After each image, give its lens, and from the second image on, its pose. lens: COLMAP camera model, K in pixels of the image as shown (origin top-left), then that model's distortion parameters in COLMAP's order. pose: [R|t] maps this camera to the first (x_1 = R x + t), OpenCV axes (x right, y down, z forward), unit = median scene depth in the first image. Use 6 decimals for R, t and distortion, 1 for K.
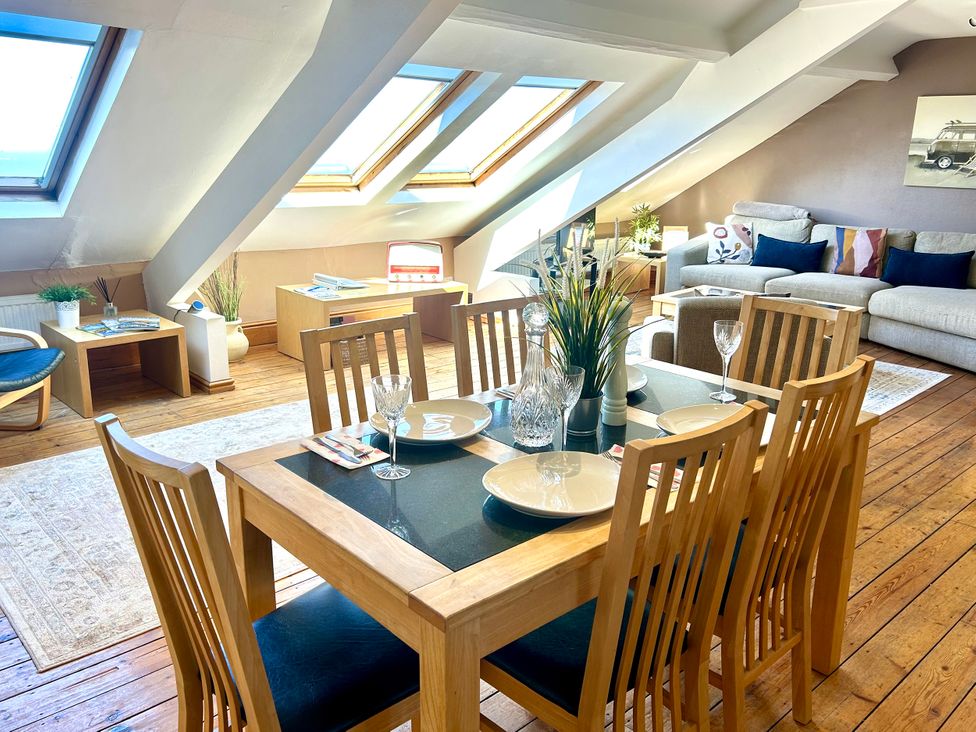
lens RADIAL K [[778.1, 0, 488.8], [0, 778.1, 370.8], [0, 0, 1]] dist [-0.002394, -0.004072]
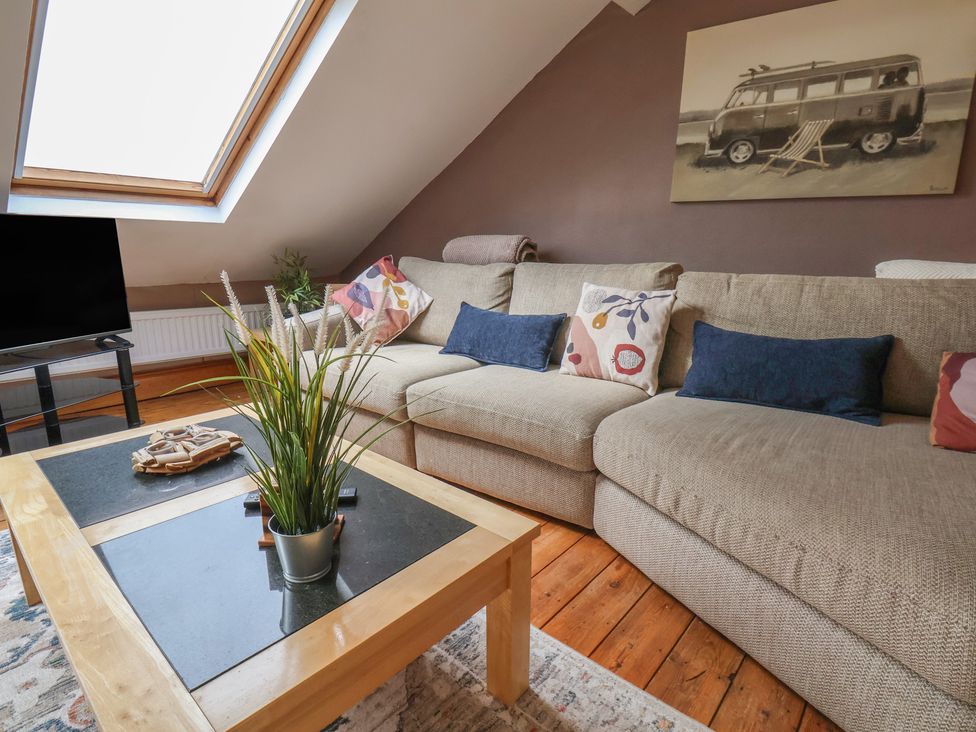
lens RADIAL K [[519.6, 0, 482.4], [0, 519.6, 372.4], [0, 0, 1]] dist [0.000583, -0.013652]
pose [[0.994634, -0.023528, 0.100741, 0.376702], [0.027403, 0.998930, -0.037253, -0.112325], [-0.099757, 0.039813, 0.994215, 0.679491]]
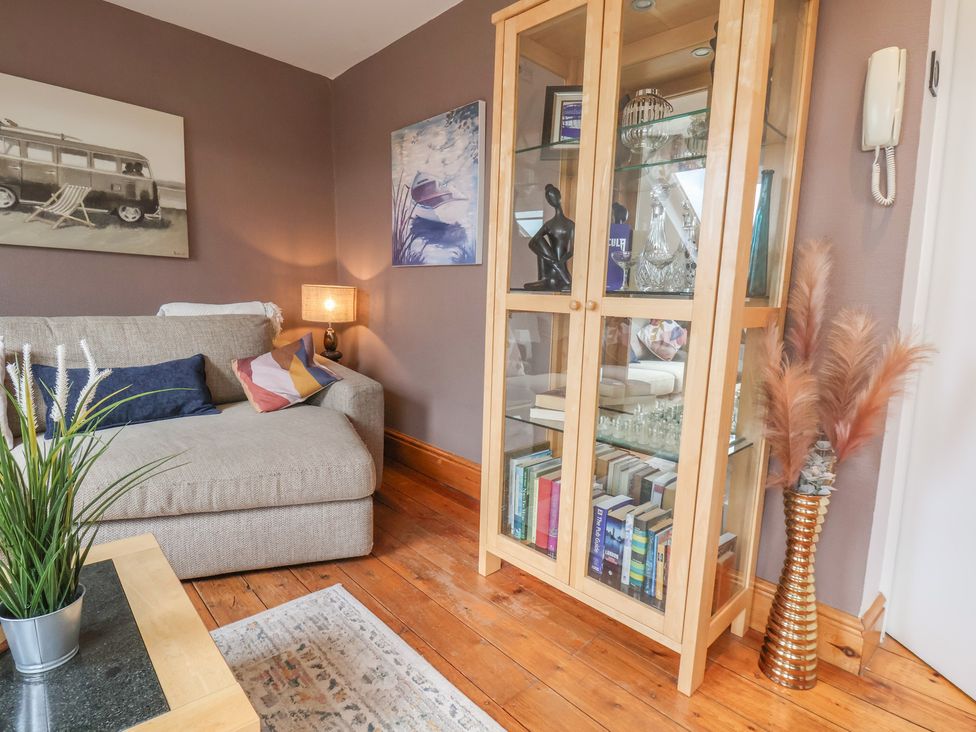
lens RADIAL K [[519.6, 0, 491.3], [0, 519.6, 373.9], [0, 0, 1]] dist [0.000583, -0.013652]
pose [[-0.007652, -0.144848, 0.989424, 0.225969], [0.243922, 0.959295, 0.142324, -0.123034], [-0.969765, 0.242431, 0.027991, 0.701405]]
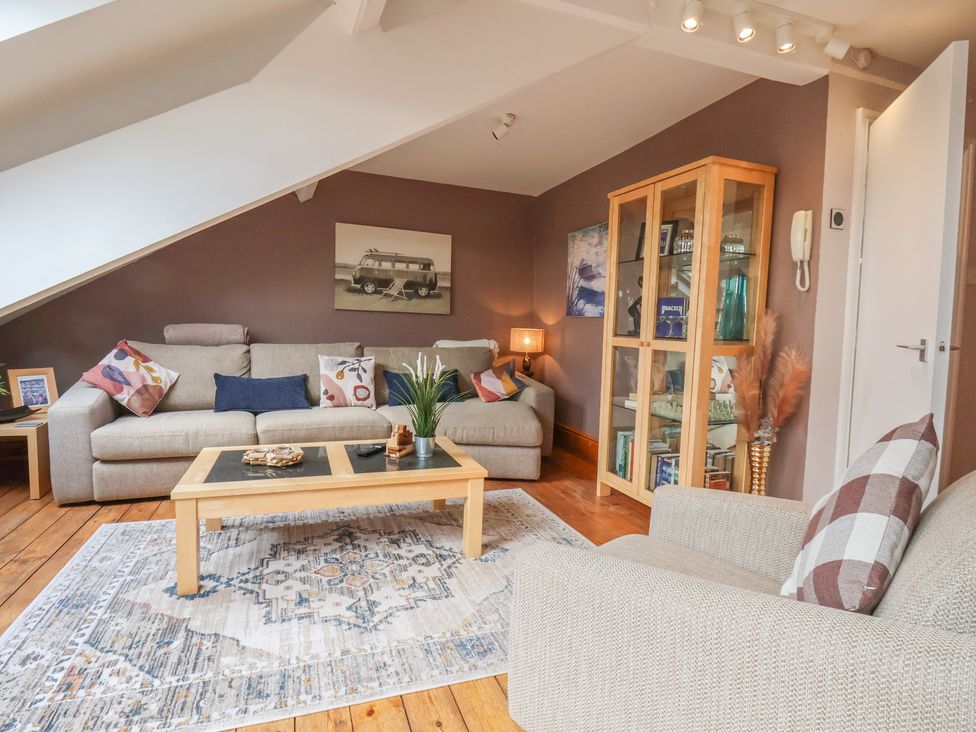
lens RADIAL K [[519.6, 0, 486.9], [0, 519.6, 371.8], [0, 0, 1]] dist [0.000583, -0.013652]
pose [[0.381790, -0.074016, 0.921280, -0.006602], [0.230762, 0.972853, -0.017471, -0.109563], [-0.894978, 0.219267, 0.388506, 0.614087]]
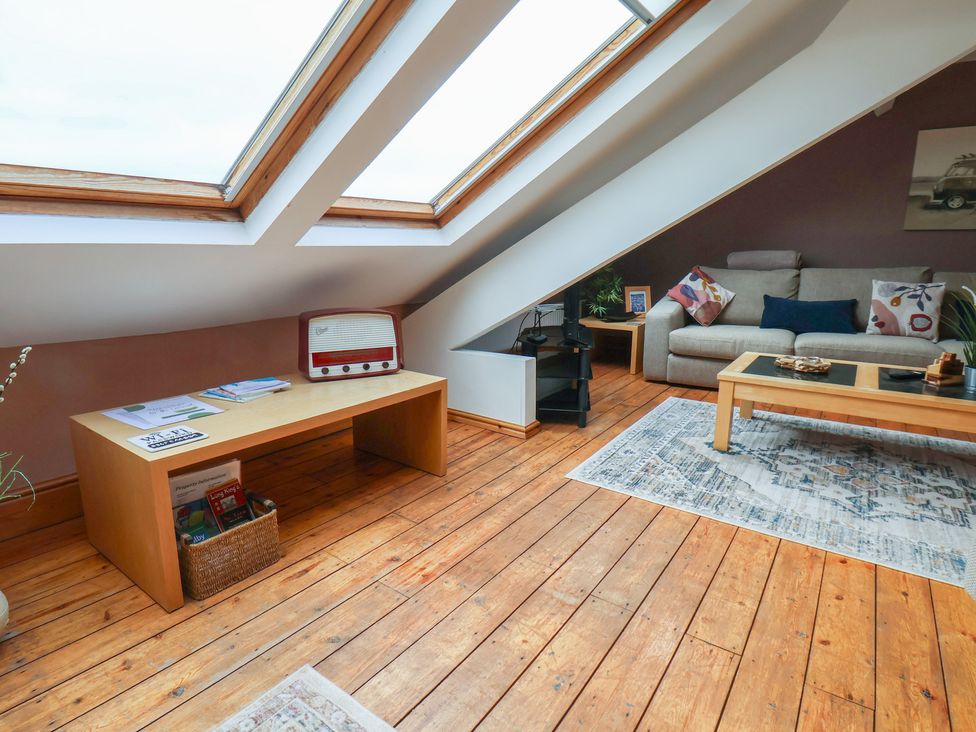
lens RADIAL K [[519.6, 0, 489.1], [0, 519.6, 370.3], [0, 0, 1]] dist [0.000583, -0.013652]
pose [[0.980184, -0.059886, 0.188821, -0.063927], [0.070541, 0.996244, -0.050213, -0.083587], [-0.185105, 0.062538, 0.980727, 0.533750]]
